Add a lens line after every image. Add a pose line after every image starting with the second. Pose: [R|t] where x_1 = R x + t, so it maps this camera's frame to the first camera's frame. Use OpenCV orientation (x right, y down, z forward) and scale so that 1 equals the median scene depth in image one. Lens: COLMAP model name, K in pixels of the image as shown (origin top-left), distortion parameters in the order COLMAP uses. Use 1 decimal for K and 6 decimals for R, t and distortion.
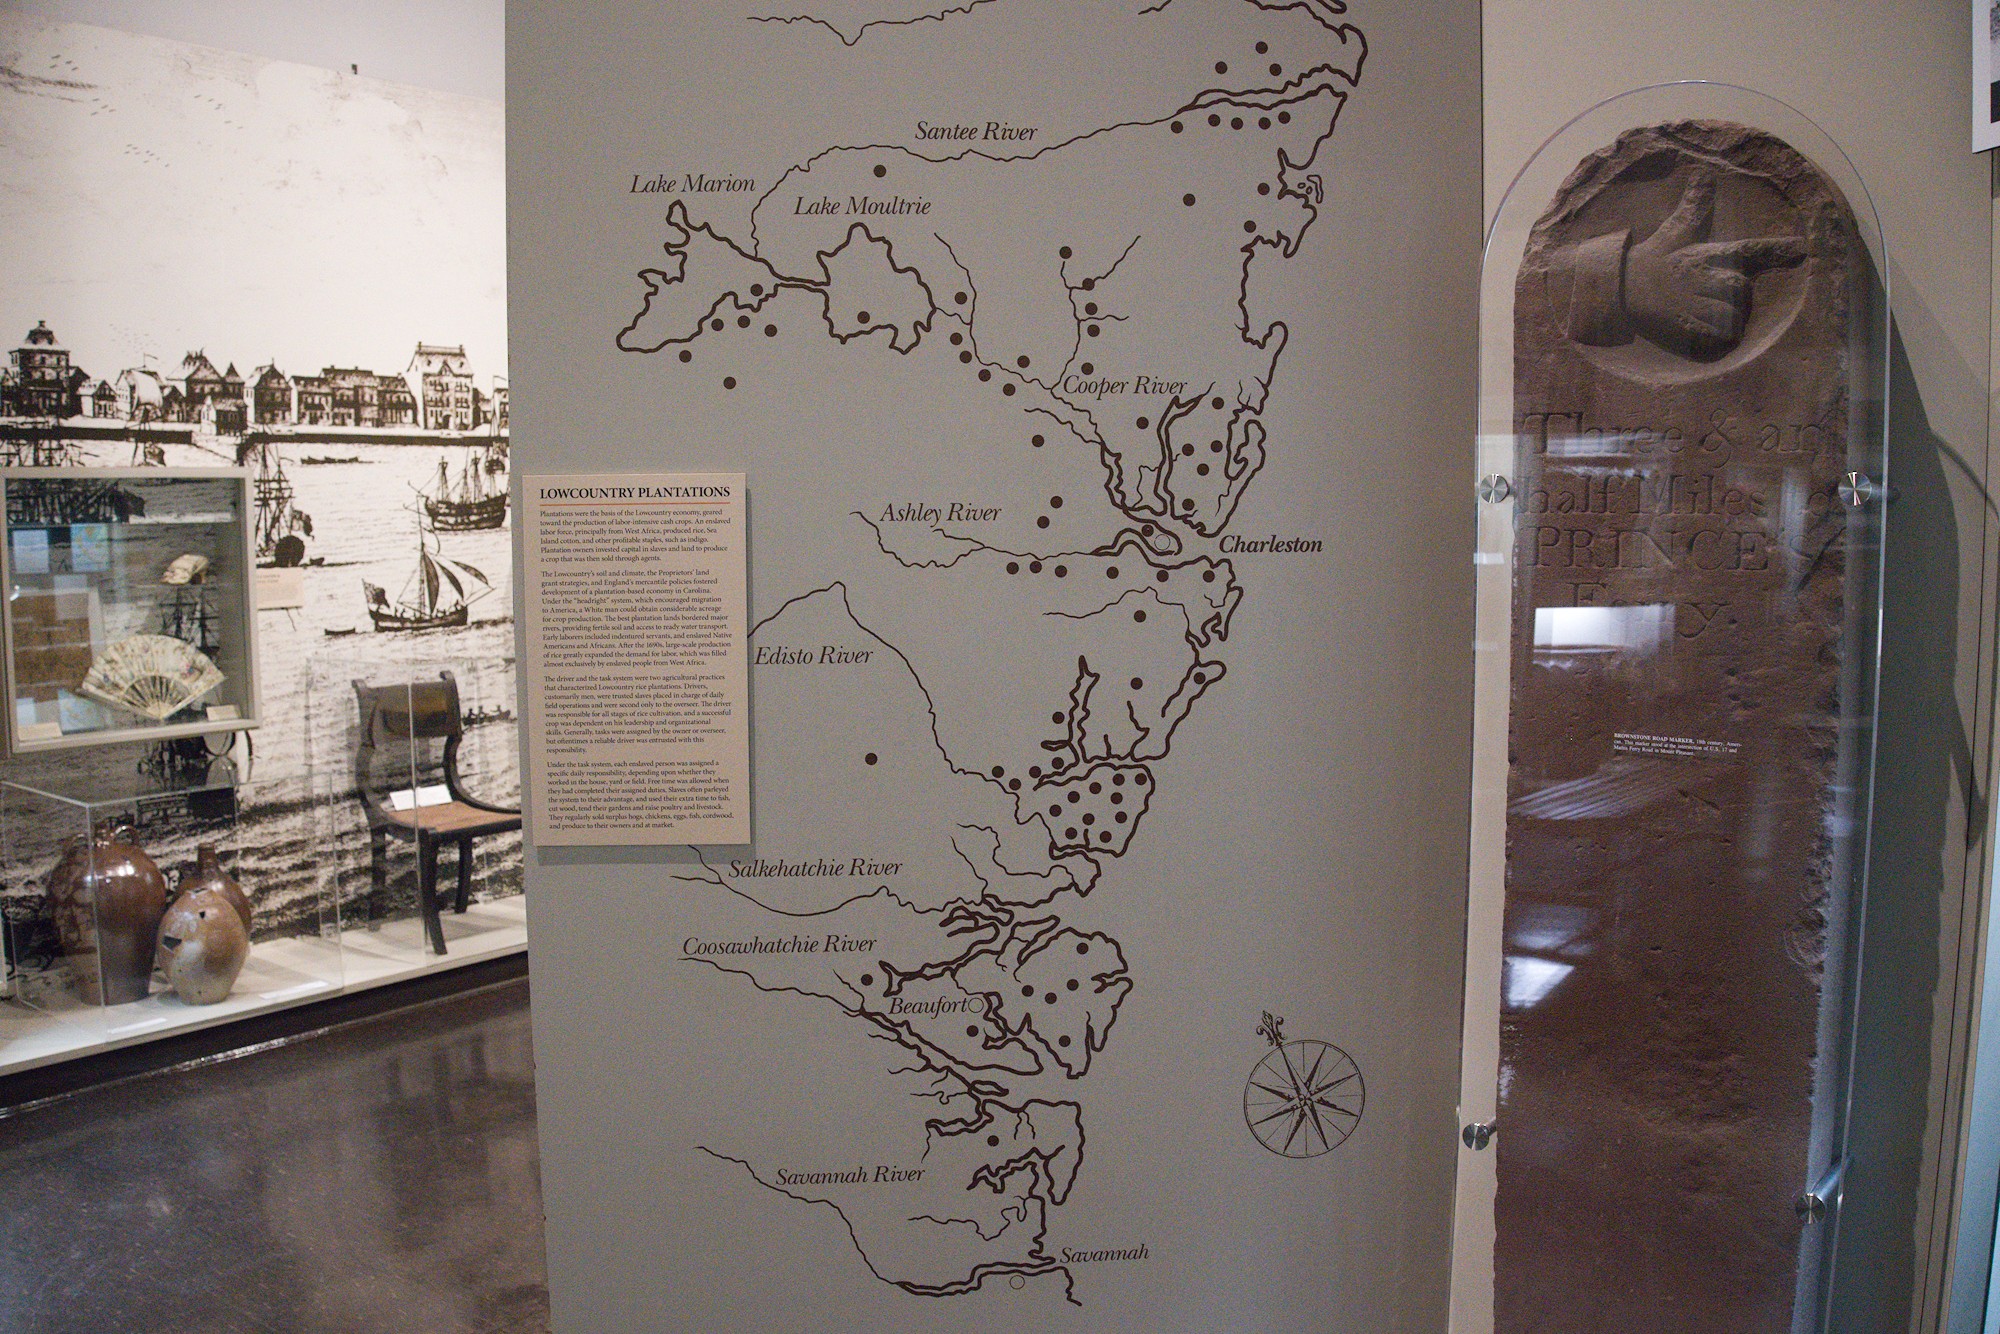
lens RADIAL K [[1662.7, 0, 1000.0], [0, 1662.7, 667.0], [0, 0, 1]] dist [-0.168451, 0.011839]
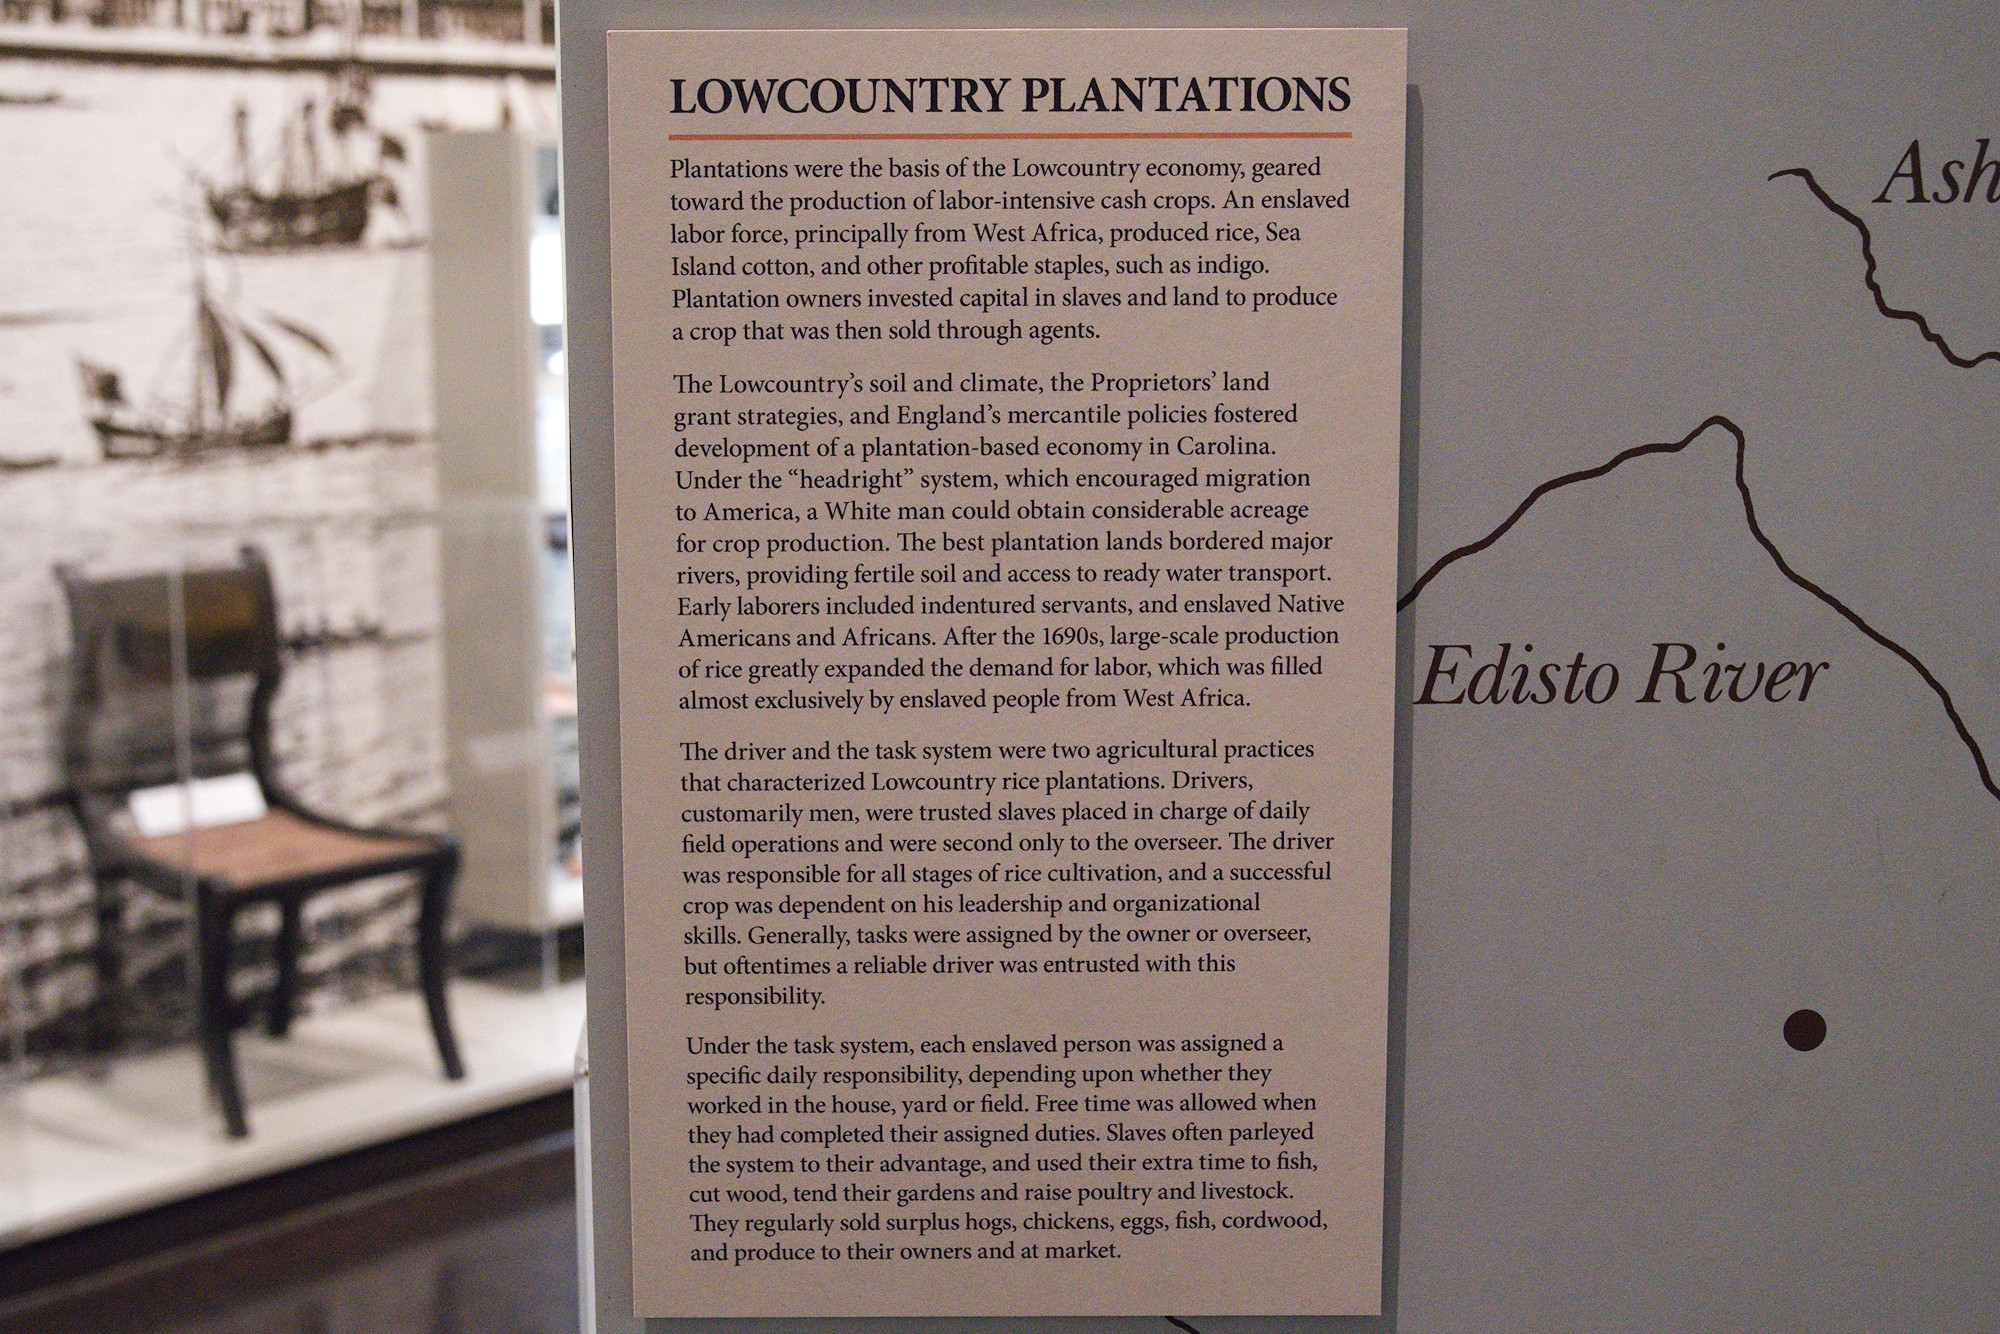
lens RADIAL K [[2843.5, 0, 998.4], [0, 2843.5, 621.3], [0, 0, 1]] dist [-0.027914, 0.024356]
pose [[0.997948, 0.009590, -0.063314, -0.189726], [-0.006824, 0.999019, 0.043753, -0.037111], [0.063671, -0.043231, 0.997034, 0.507034]]
